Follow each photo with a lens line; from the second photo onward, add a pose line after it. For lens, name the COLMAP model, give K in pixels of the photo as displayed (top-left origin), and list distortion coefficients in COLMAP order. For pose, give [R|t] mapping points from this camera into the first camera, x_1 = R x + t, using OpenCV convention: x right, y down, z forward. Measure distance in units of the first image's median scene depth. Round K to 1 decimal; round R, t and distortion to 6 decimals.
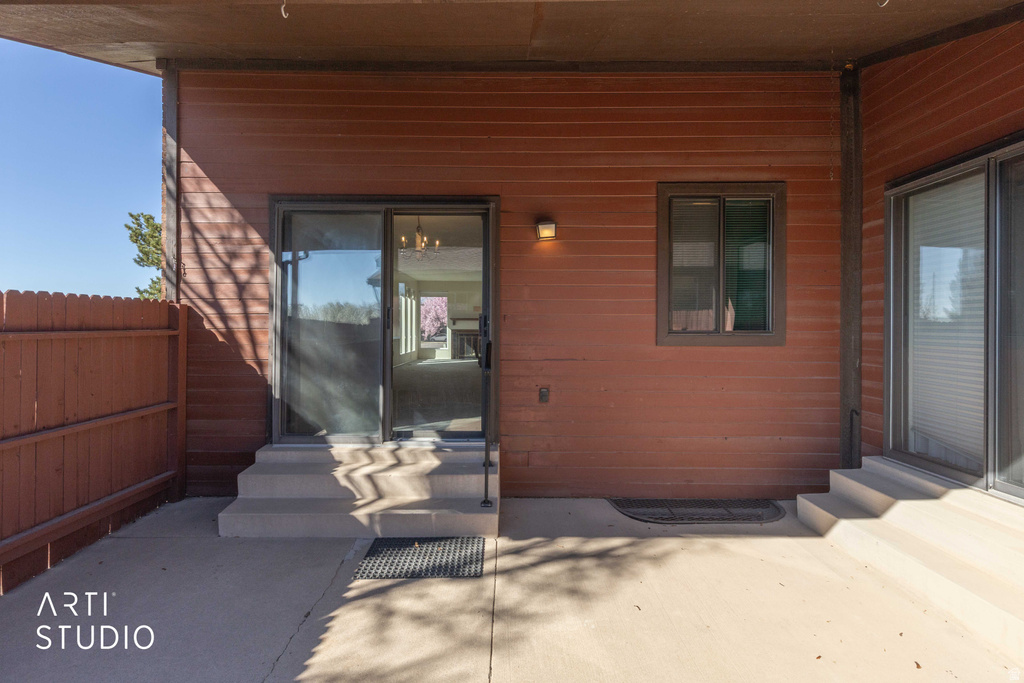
lens RADIAL K [[471.5, 0, 506.7], [0, 471.5, 326.9], [0, 0, 1]] dist [0.005197, -0.001608]
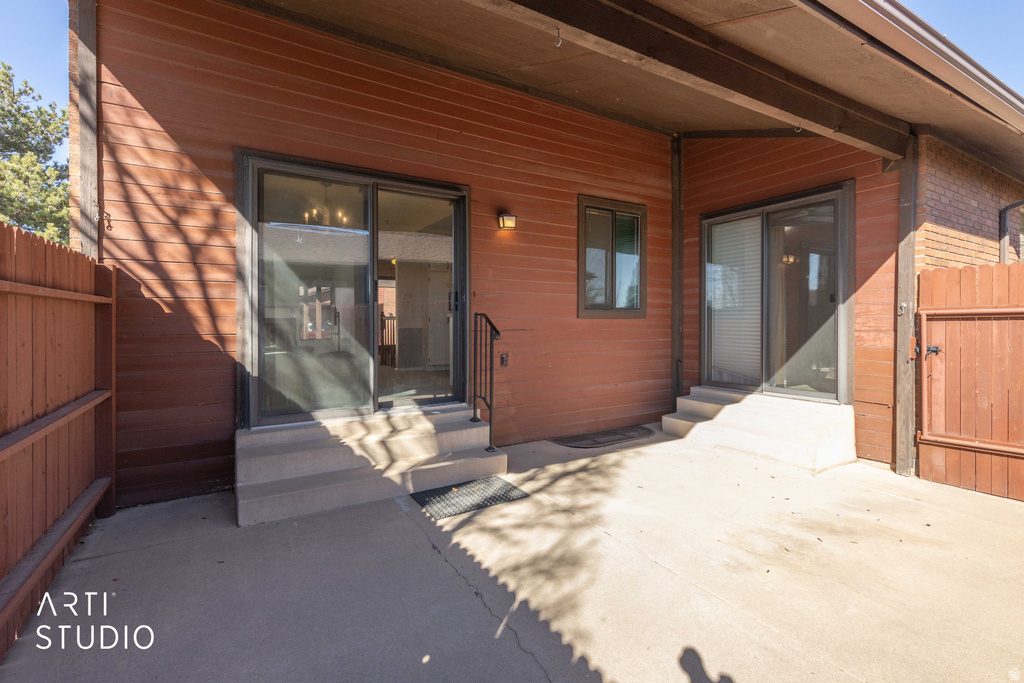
lens RADIAL K [[471.5, 0, 519.2], [0, 471.5, 328.0], [0, 0, 1]] dist [0.005197, -0.001608]
pose [[0.847720, -0.011322, 0.530324, -0.525604], [0.005483, 0.999906, 0.012583, 0.049981], [-0.530416, -0.007759, 0.847702, -0.028165]]
